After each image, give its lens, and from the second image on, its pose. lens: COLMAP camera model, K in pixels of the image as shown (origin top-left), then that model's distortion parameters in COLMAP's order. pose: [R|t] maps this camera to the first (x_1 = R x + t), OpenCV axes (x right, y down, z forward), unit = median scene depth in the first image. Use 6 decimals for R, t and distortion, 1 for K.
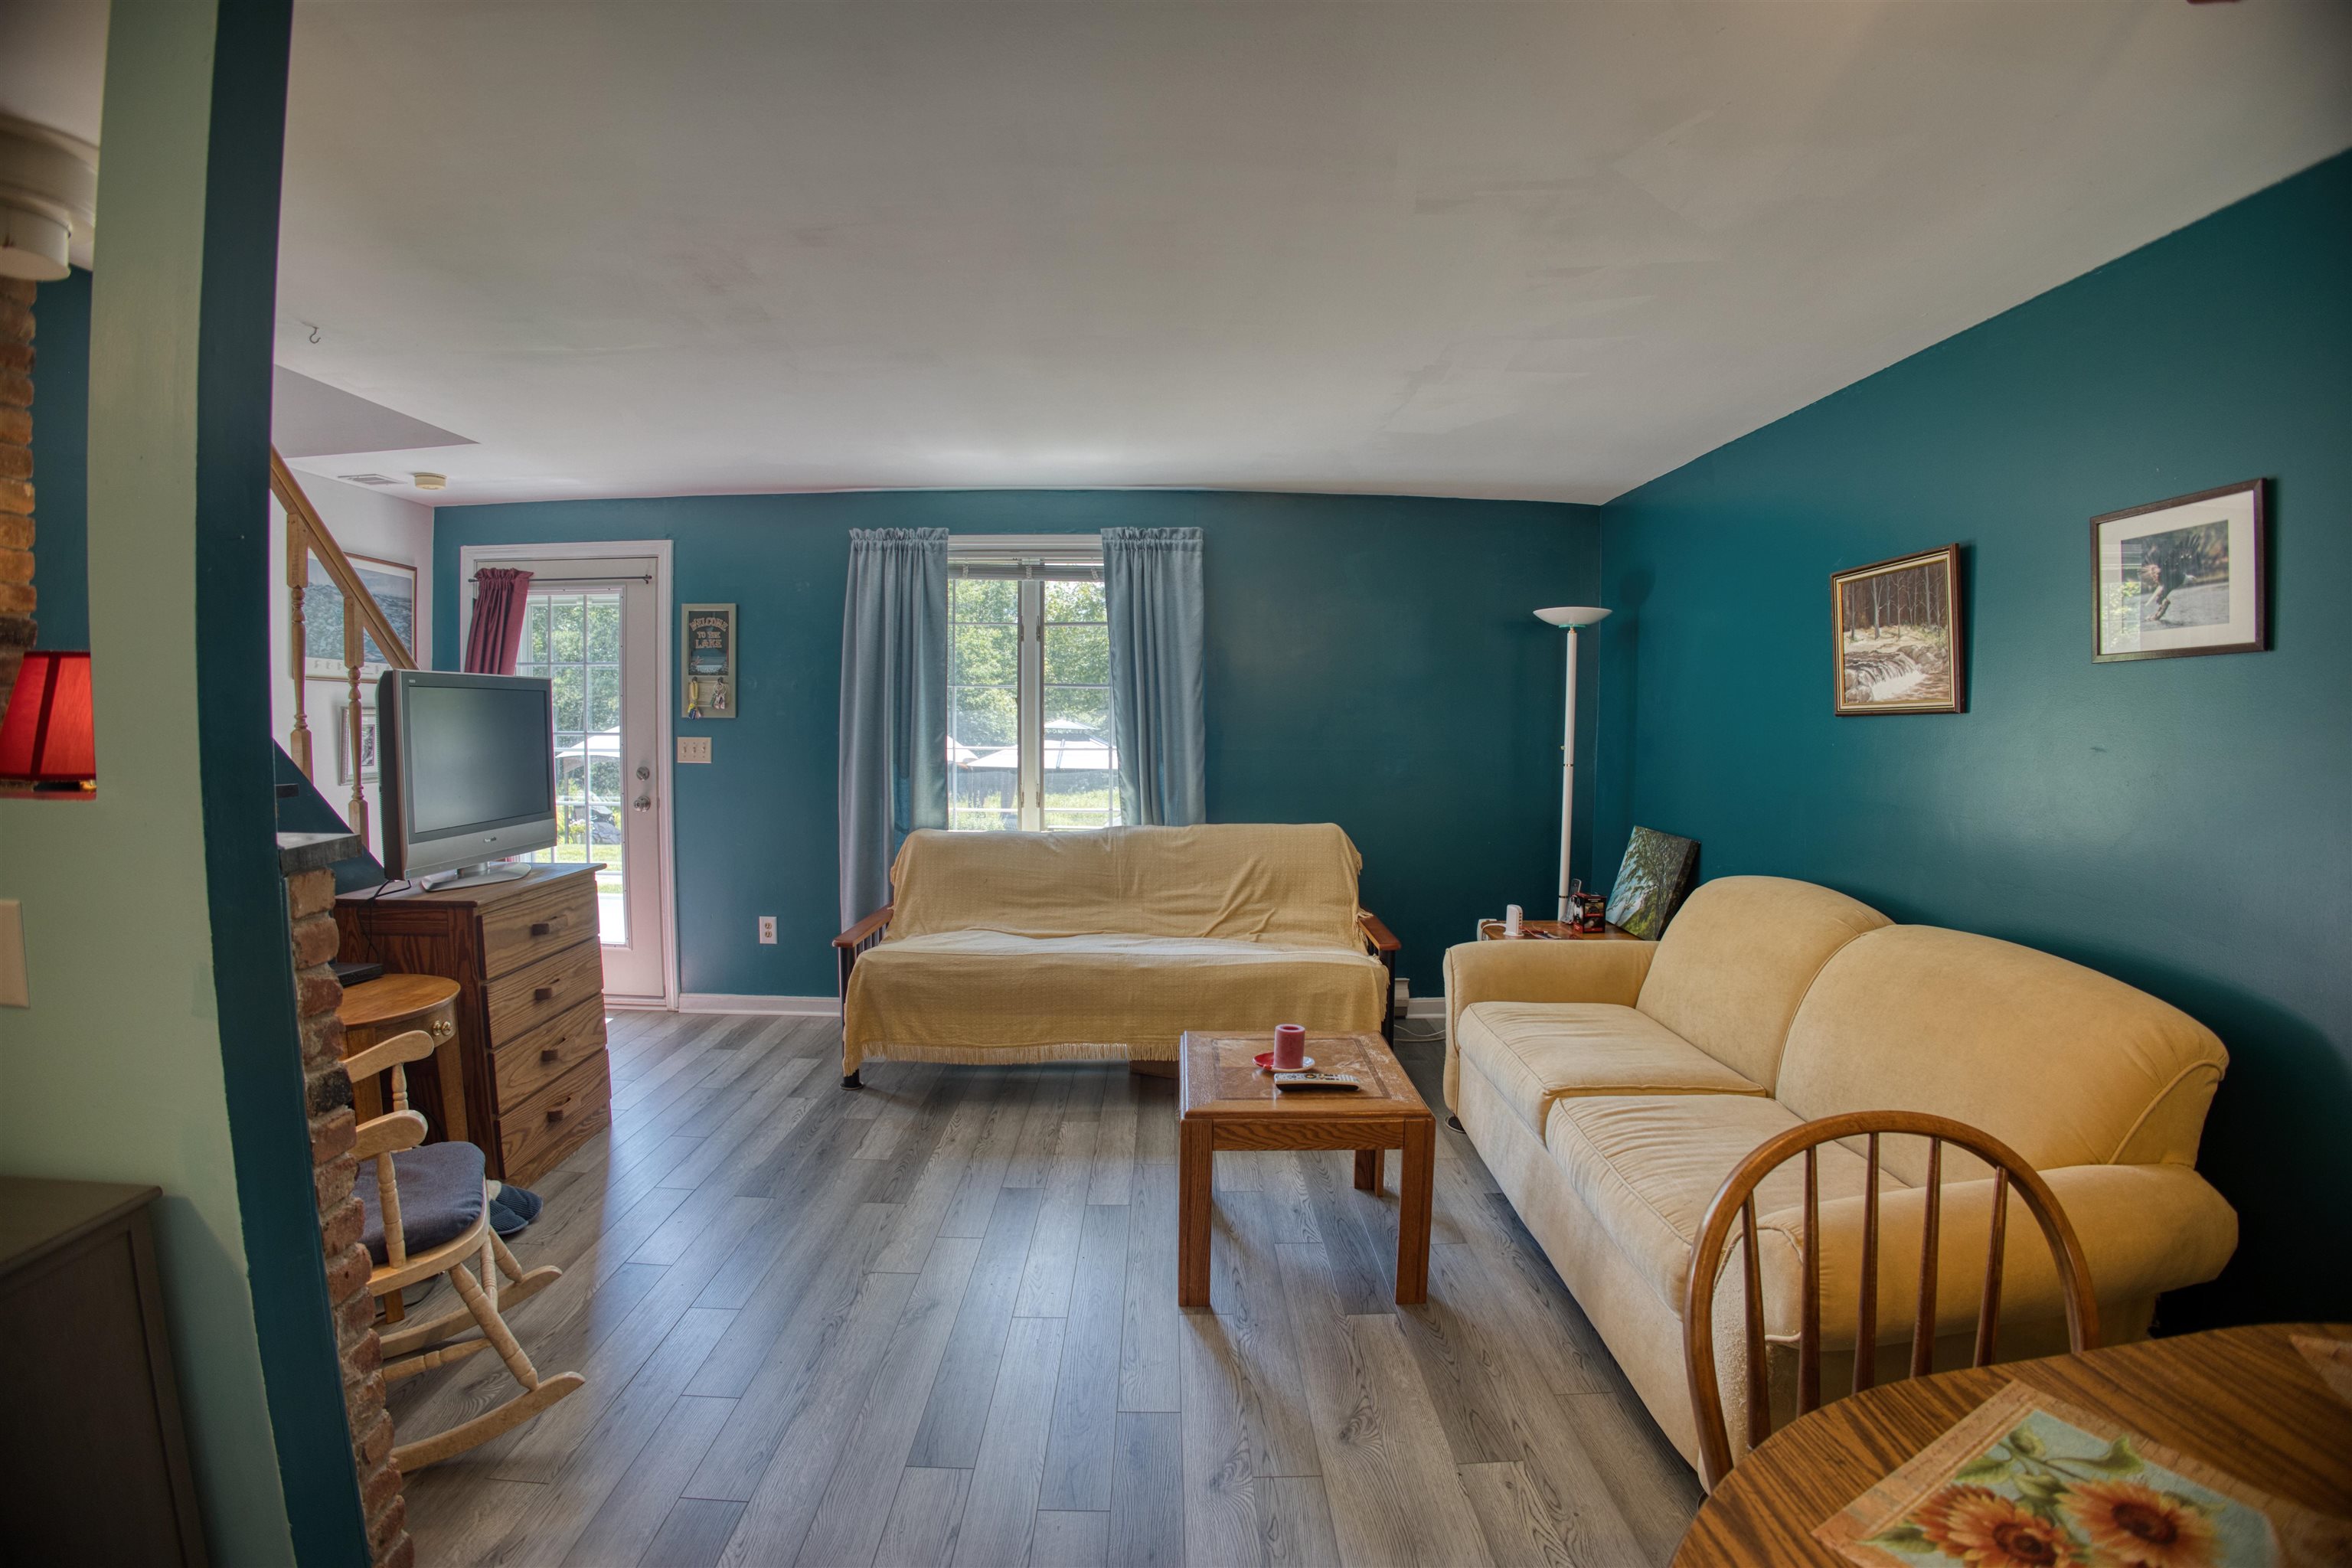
lens RADIAL K [[1078.1, 0, 1184.0], [0, 1078.1, 784.9], [0, 0, 1]] dist [-0.144455, 0.032427]
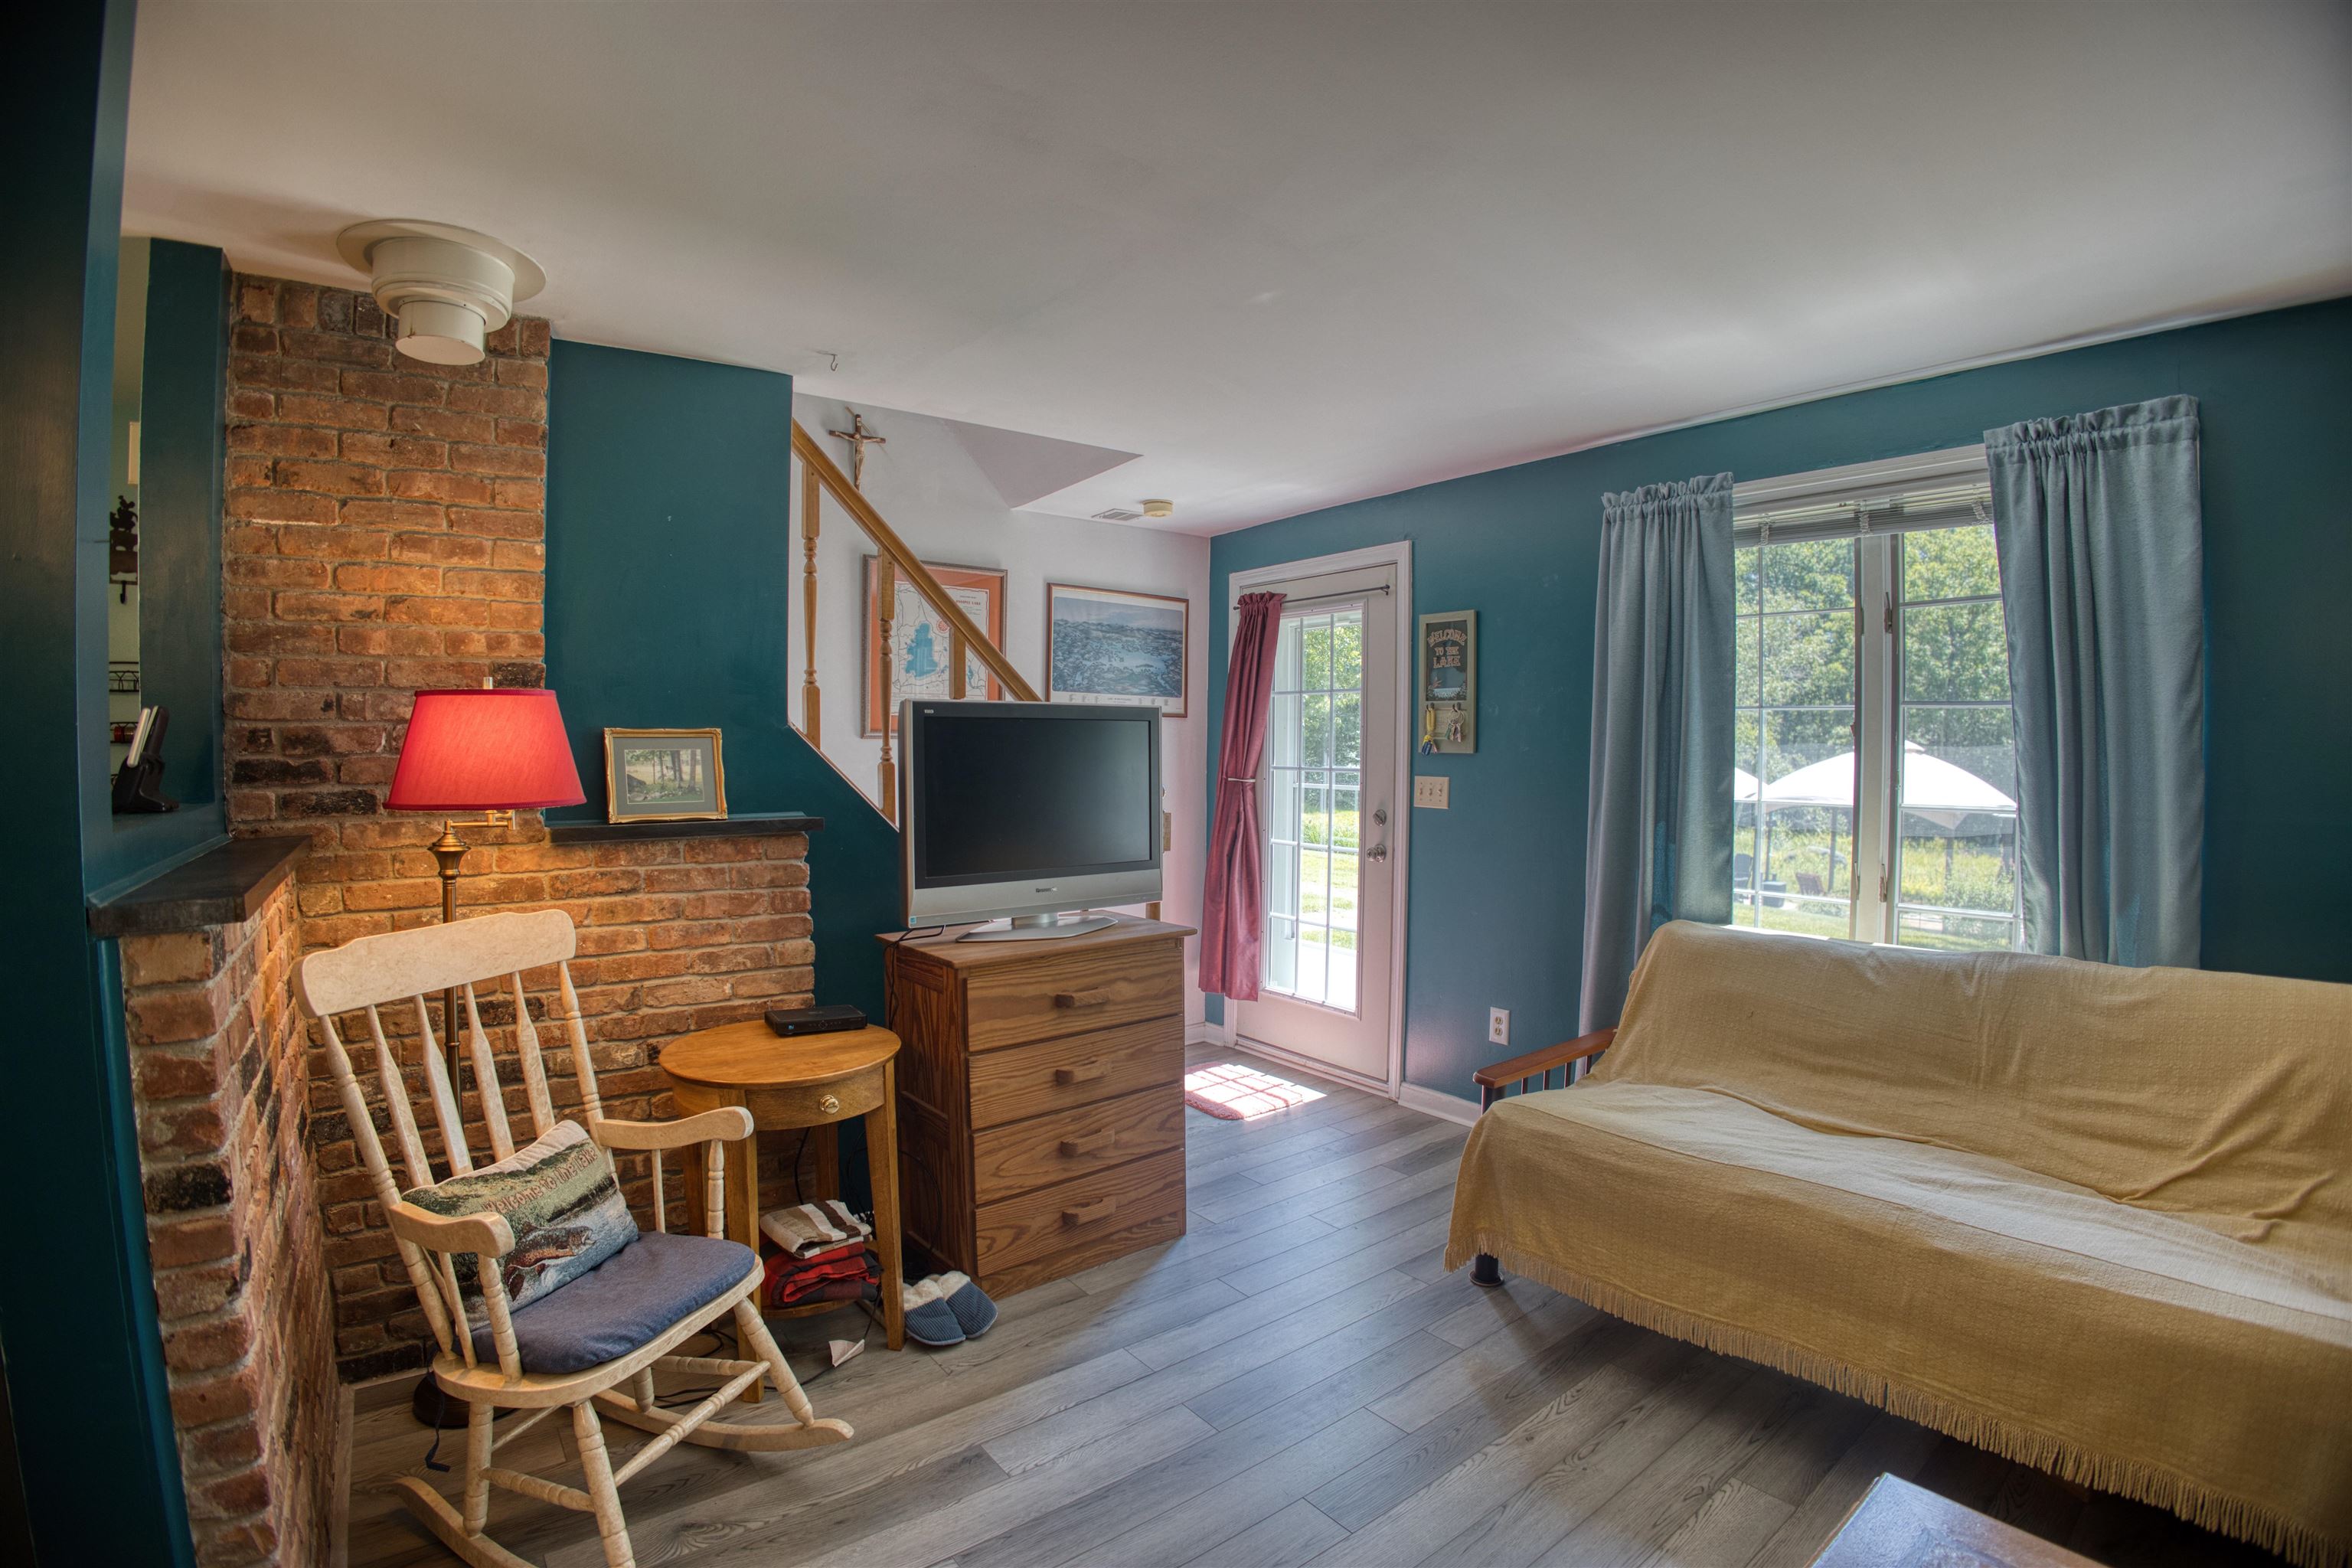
lens RADIAL K [[1078.1, 0, 1184.0], [0, 1078.1, 784.9], [0, 0, 1]] dist [-0.144455, 0.032427]
pose [[0.600673, 0.022582, -0.799176, 0.094347], [-0.048761, 0.998775, -0.008427, -0.024211], [0.798007, 0.044031, 0.601038, 0.367219]]
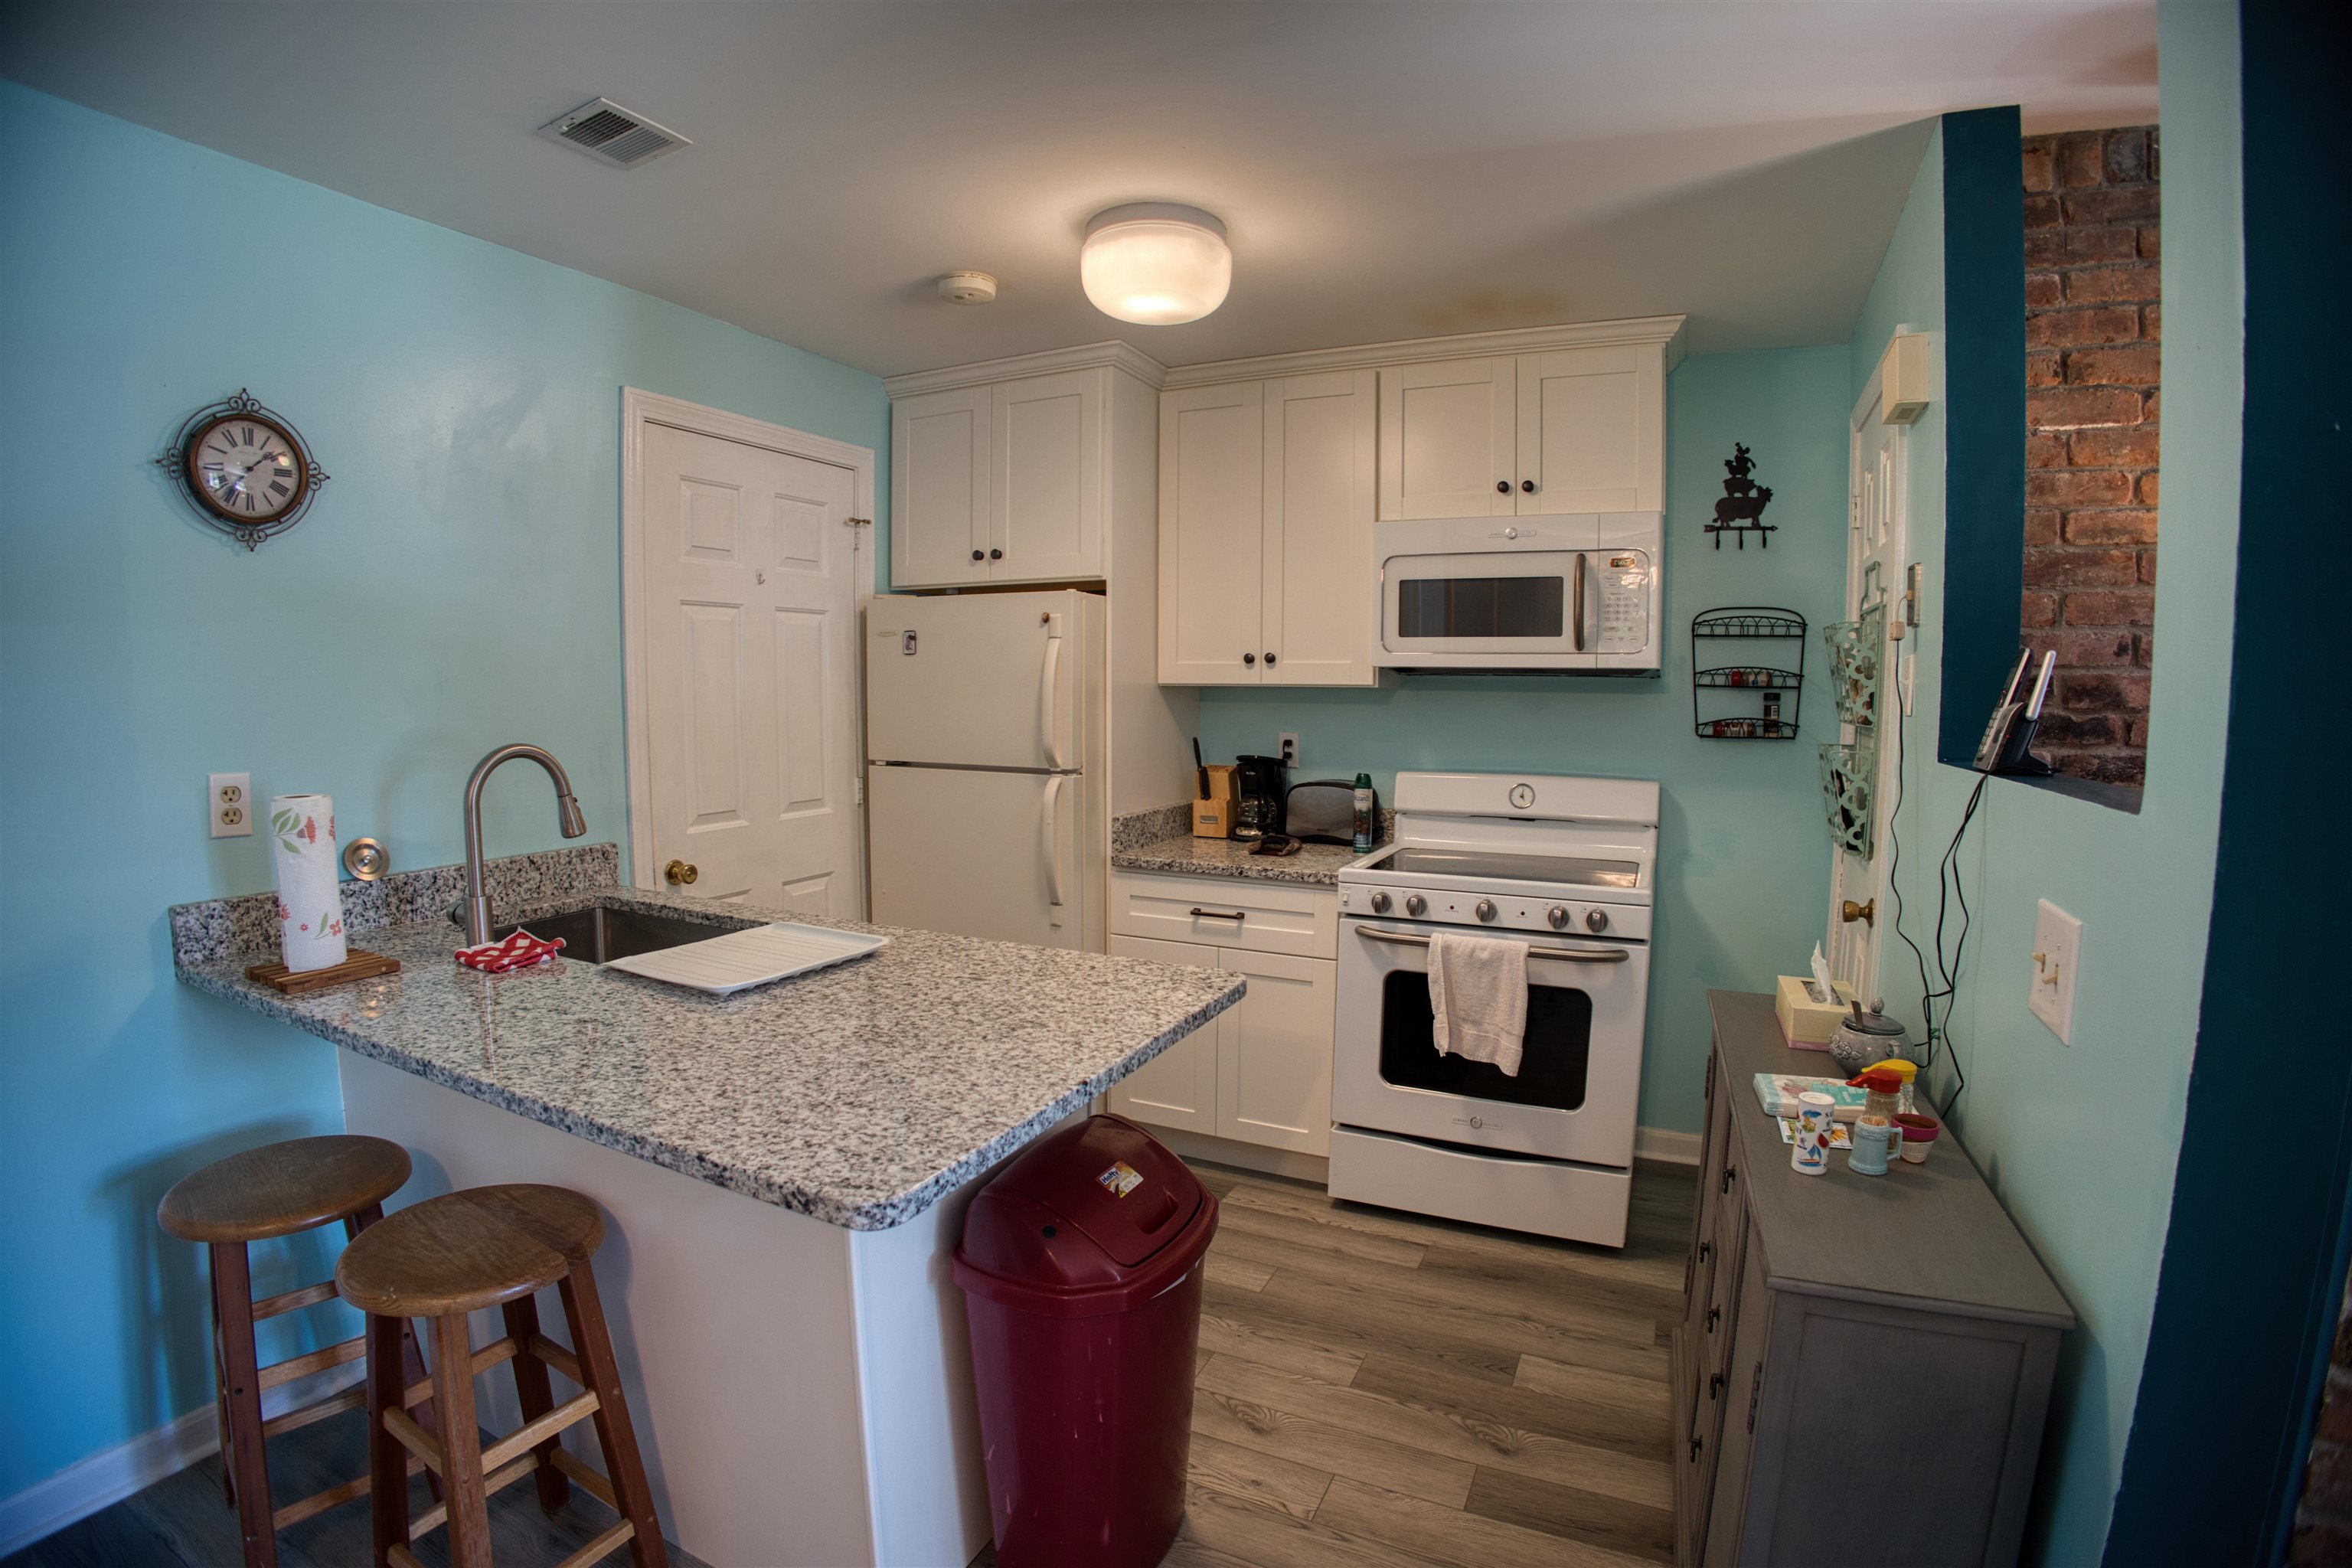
lens RADIAL K [[1078.1, 0, 1184.0], [0, 1078.1, 784.9], [0, 0, 1]] dist [-0.144455, 0.032427]
pose [[-0.443300, 0.070326, -0.893611, -0.029765], [-0.066930, 0.991538, 0.111235, -0.010997], [0.893871, 0.109119, -0.434841, 0.162161]]
